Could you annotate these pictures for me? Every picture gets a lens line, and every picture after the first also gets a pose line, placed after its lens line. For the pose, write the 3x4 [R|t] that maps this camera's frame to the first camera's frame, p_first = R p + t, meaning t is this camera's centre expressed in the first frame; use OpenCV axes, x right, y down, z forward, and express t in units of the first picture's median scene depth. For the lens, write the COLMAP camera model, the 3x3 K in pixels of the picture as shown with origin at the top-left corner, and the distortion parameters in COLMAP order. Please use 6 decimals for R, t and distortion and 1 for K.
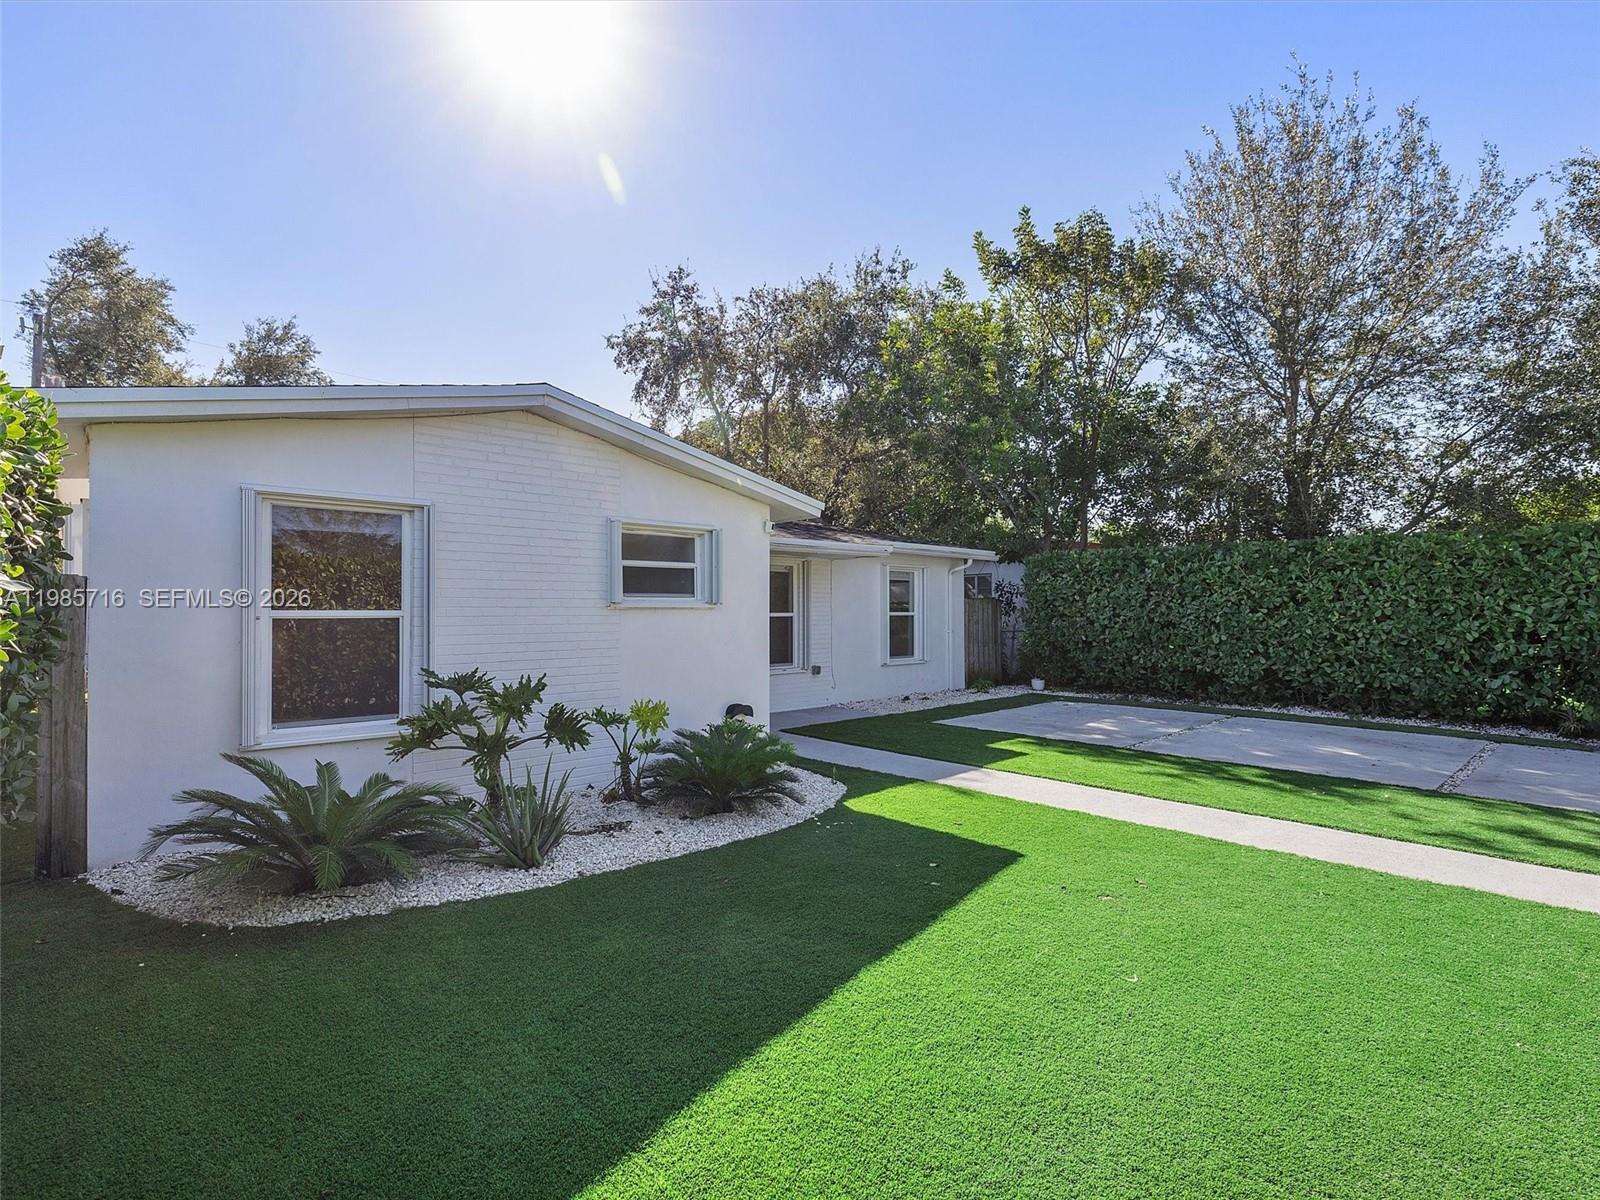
lens RADIAL K [[768.1, 0, 792.3], [0, 768.1, 601.8], [0, 0, 1]] dist [-0.000096, 0.001947]
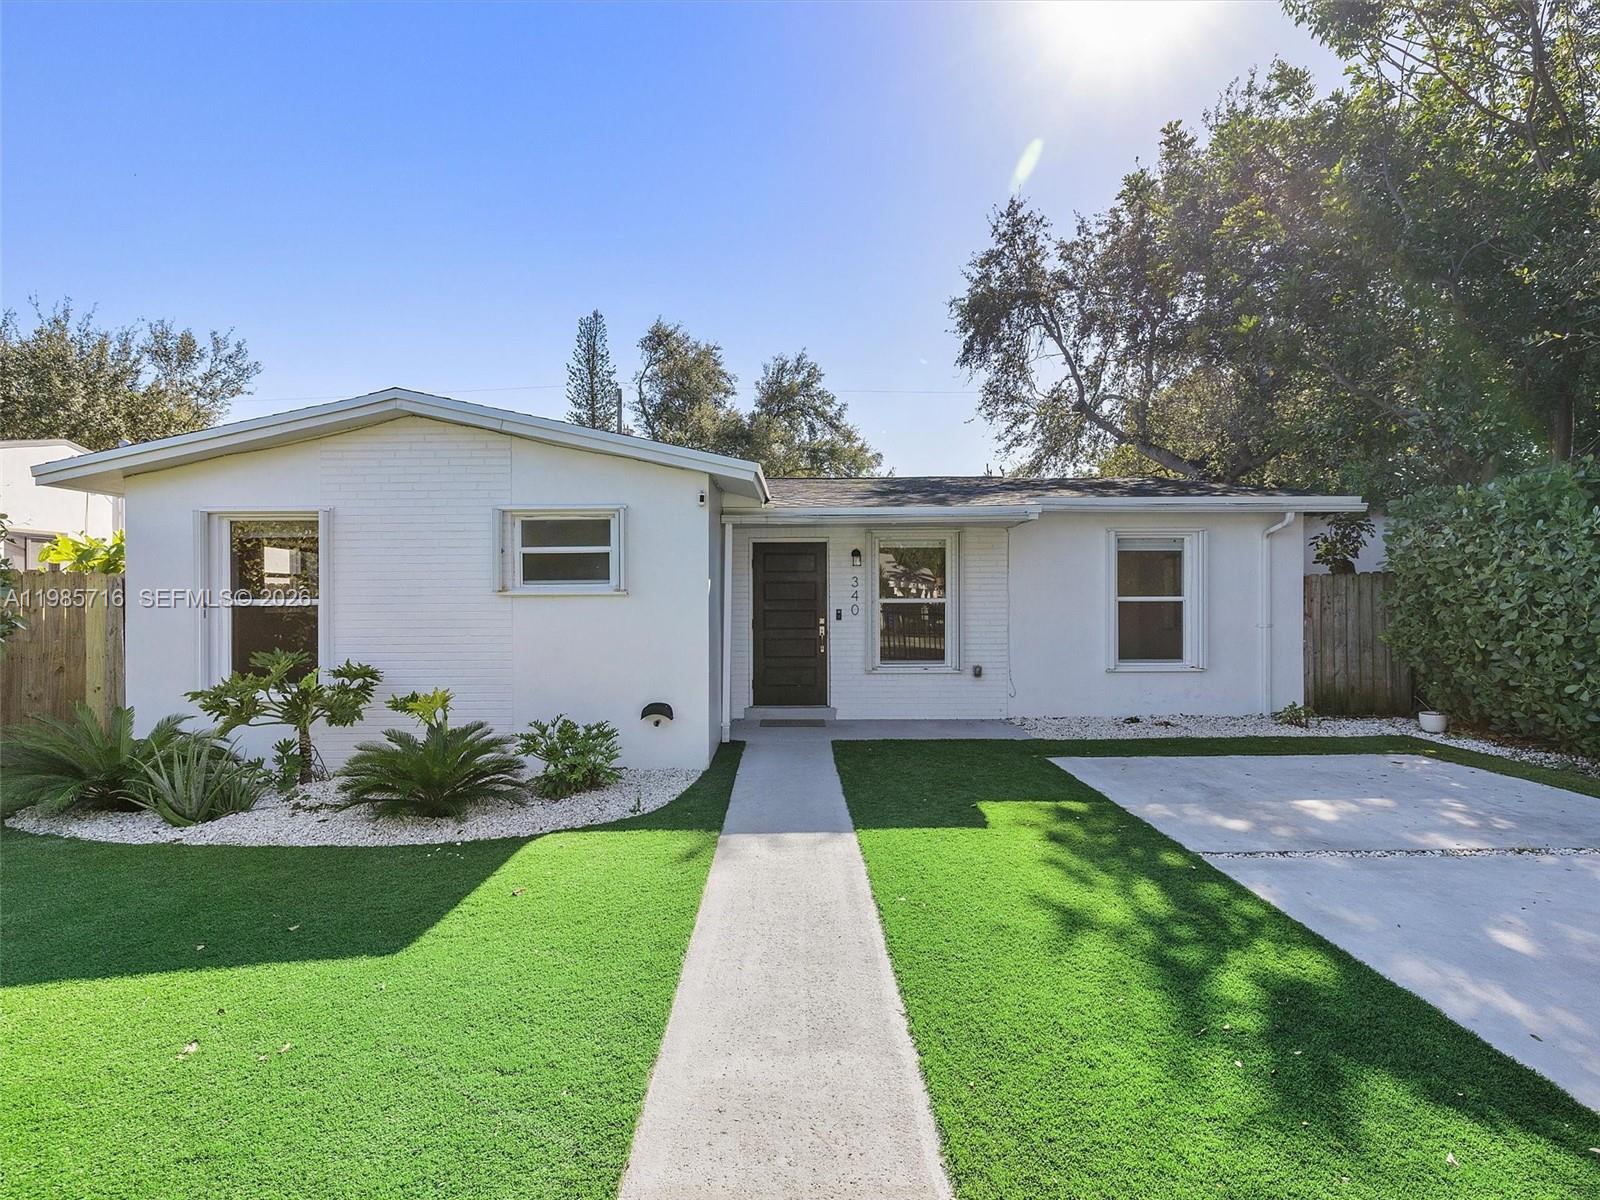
lens RADIAL K [[768.1, 0, 799.1], [0, 768.1, 596.3], [0, 0, 1]] dist [-0.000096, 0.001947]
pose [[0.735902, -0.002082, -0.677085, 0.688209], [0.013036, 0.999853, 0.011095, 0.002309], [0.676963, -0.016991, 0.735821, 0.491254]]
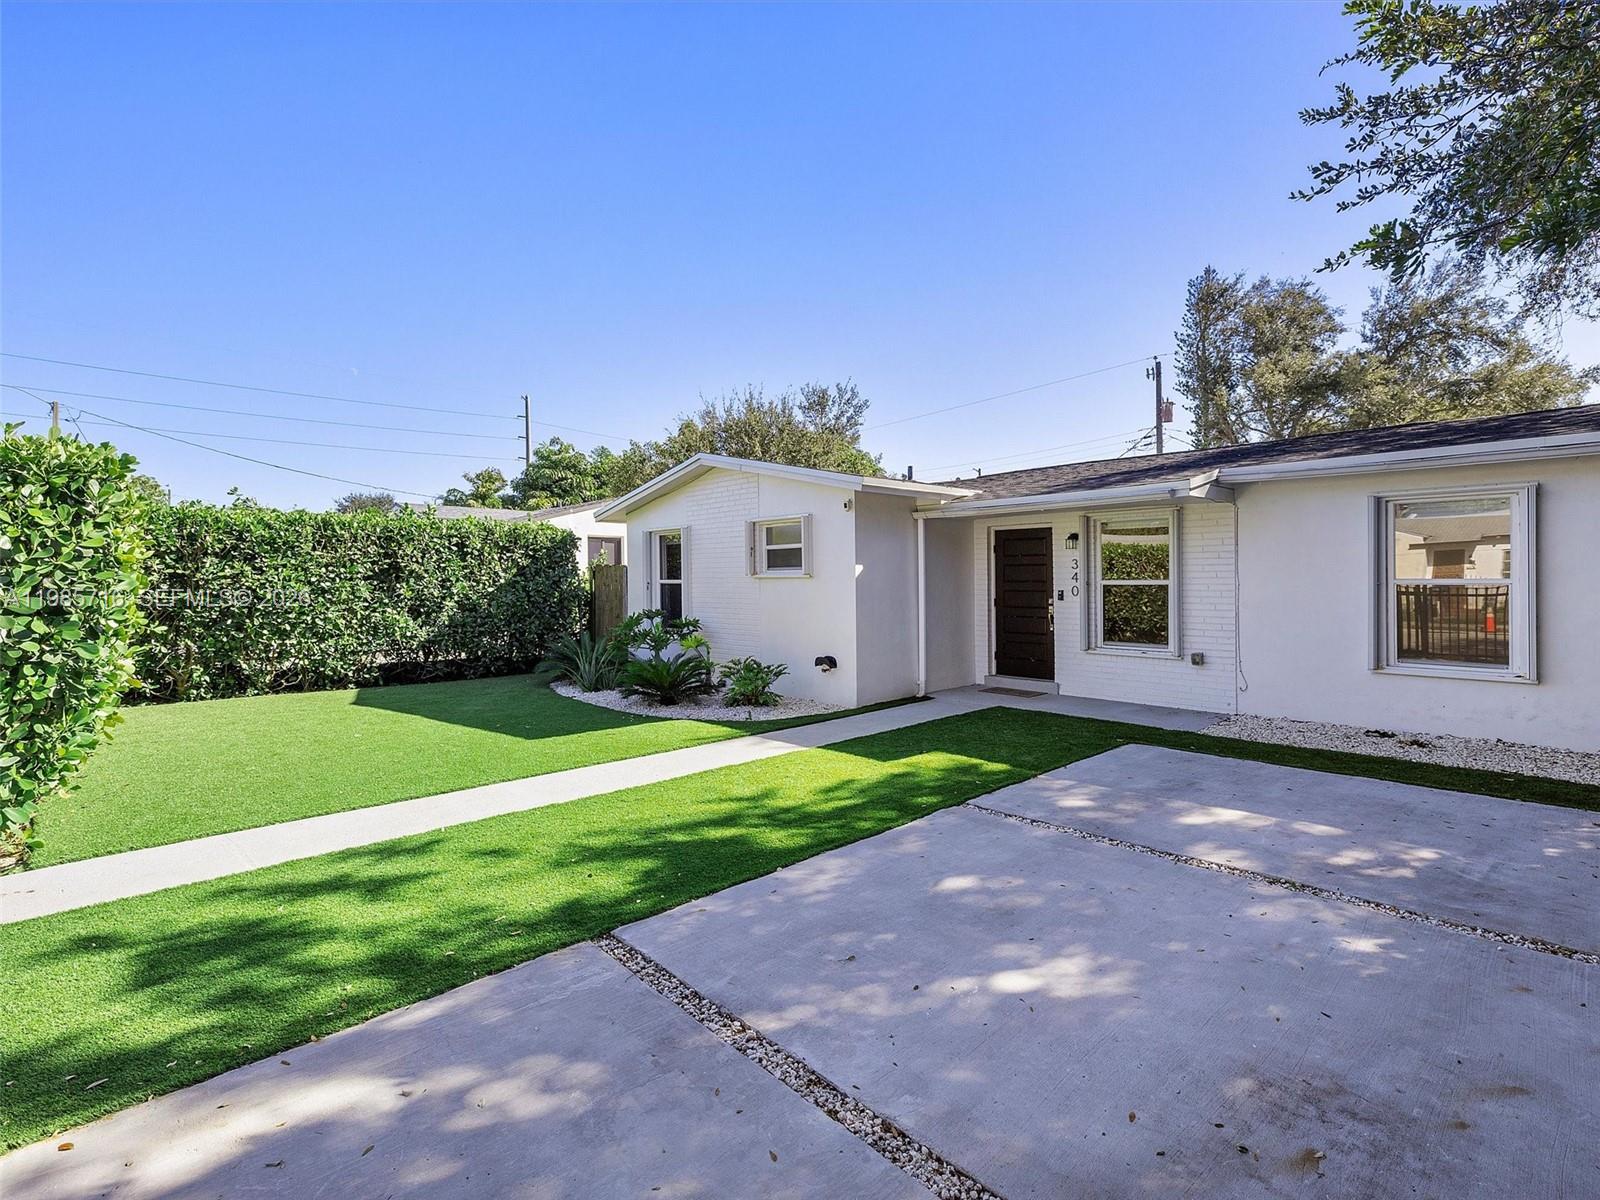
lens RADIAL K [[768.1, 0, 804.3], [0, 768.1, 594.9], [0, 0, 1]] dist [-0.000096, 0.001947]
pose [[0.008353, 0.023583, -0.999687, 1.225660], [0.018891, 0.999540, 0.023737, 0.006809], [0.999787, -0.019084, 0.007903, 1.024034]]
